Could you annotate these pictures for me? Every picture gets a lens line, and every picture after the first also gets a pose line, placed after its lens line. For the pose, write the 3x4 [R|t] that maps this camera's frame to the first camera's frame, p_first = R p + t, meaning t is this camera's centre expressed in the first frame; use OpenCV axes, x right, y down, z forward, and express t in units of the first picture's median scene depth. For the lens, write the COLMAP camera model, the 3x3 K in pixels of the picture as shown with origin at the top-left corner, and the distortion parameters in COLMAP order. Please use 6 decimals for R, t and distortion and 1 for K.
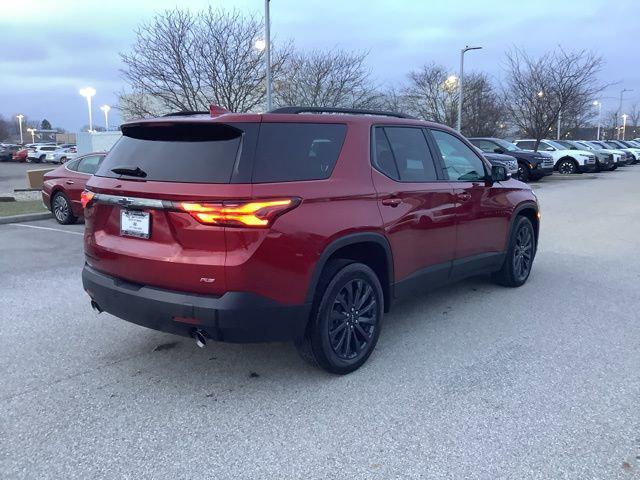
lens RADIAL K [[567.5, 0, 326.7], [0, 567.5, 239.1], [0, 0, 1]] dist [0.015146, -0.001922]
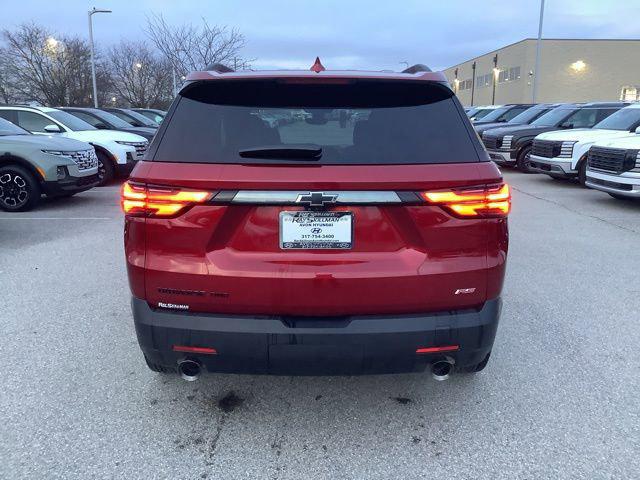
lens RADIAL K [[567.5, 0, 326.7], [0, 567.5, 239.1], [0, 0, 1]] dist [0.015146, -0.001922]
pose [[0.787318, -0.127528, 0.603214, -0.741498], [0.098838, 0.991827, 0.080682, -0.070325], [-0.608574, -0.003902, 0.793488, 0.467668]]
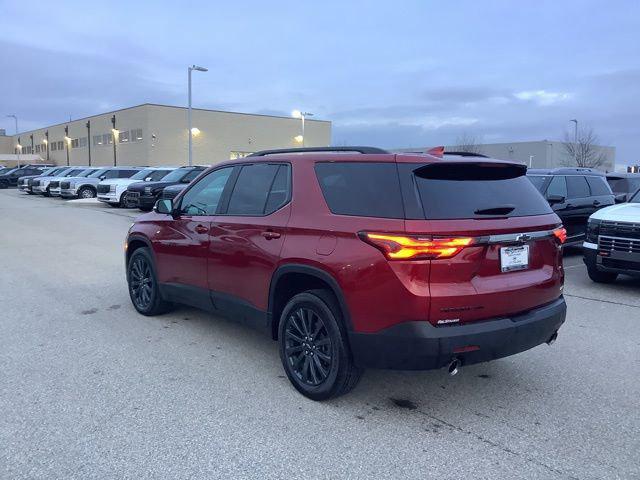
lens RADIAL K [[598.2, 0, 268.7], [0, 598.2, 239.2], [0, 0, 1]] dist [0.005476, -0.000561]
pose [[0.263347, -0.097631, 0.959748, -1.542121], [0.148441, 0.987119, 0.059684, -0.198823], [-0.953212, 0.126748, 0.274448, 1.139074]]
